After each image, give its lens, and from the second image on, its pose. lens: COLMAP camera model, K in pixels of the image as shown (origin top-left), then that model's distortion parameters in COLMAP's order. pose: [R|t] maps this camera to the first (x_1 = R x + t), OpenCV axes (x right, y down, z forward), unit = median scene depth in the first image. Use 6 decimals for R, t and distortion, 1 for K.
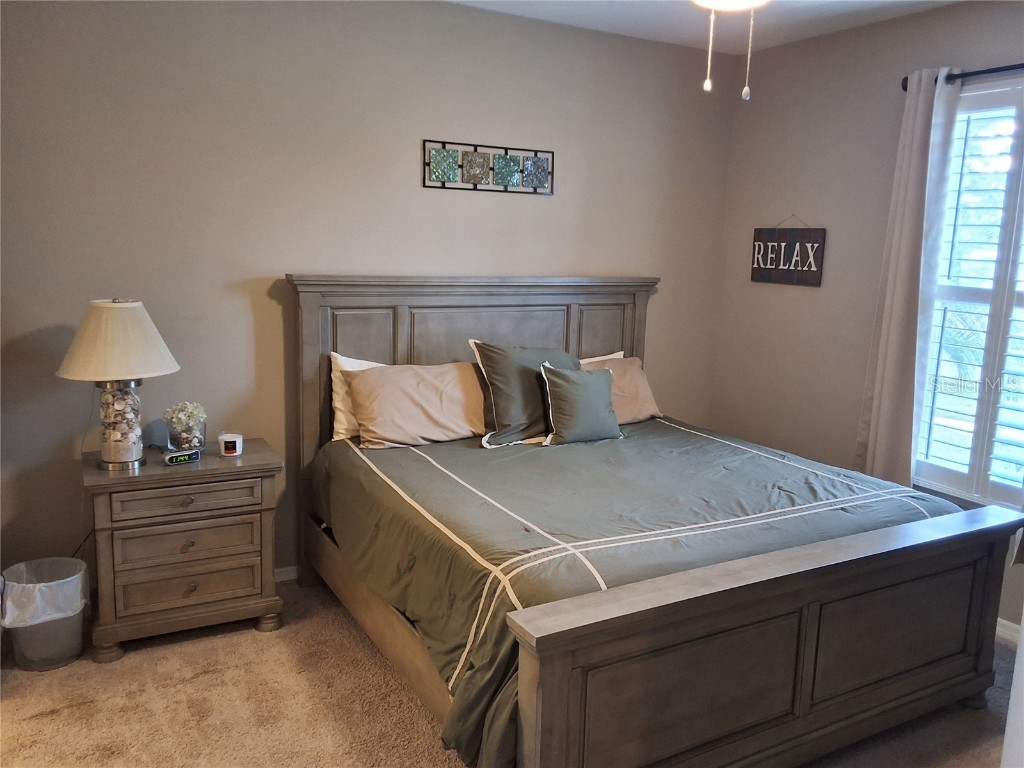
lens RADIAL K [[822.6, 0, 518.6], [0, 822.6, 380.6], [0, 0, 1]] dist [0.130598, -0.214323]
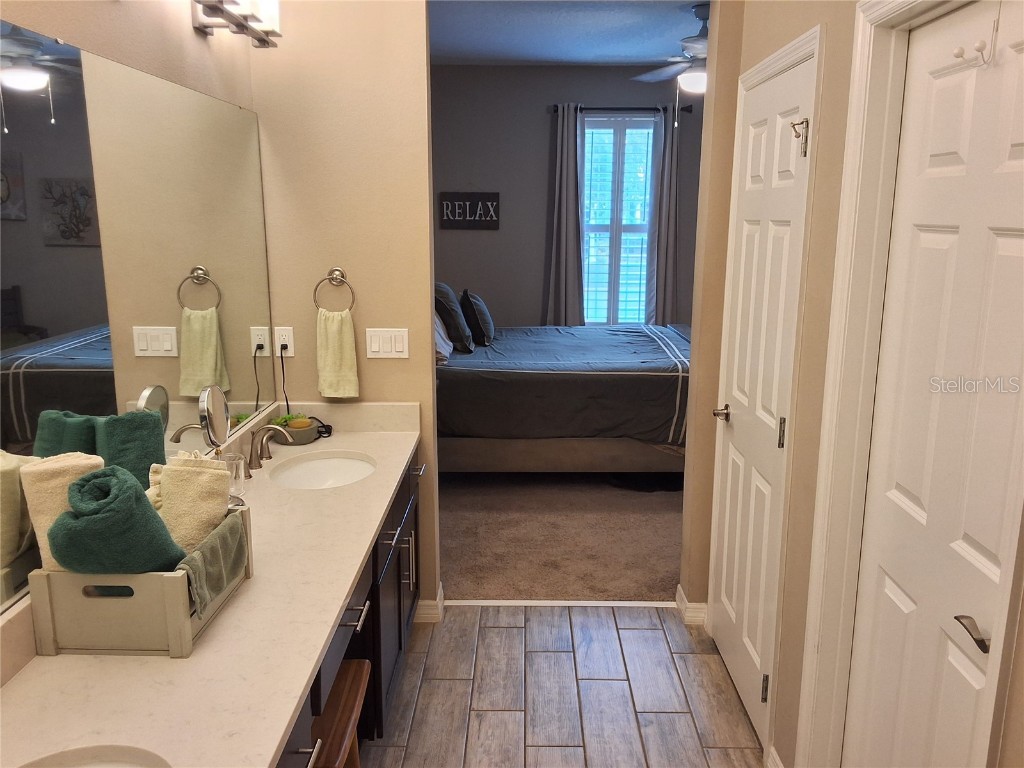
lens RADIAL K [[824.0, 0, 512.0], [0, 824.0, 384.0], [0, 0, 1]] dist [0.116209, -0.186382]
pose [[0.491318, -0.199590, 0.847803, -1.018398], [0.159138, 0.977576, 0.137917, -0.038857], [-0.856319, 0.067156, 0.512063, 0.192545]]
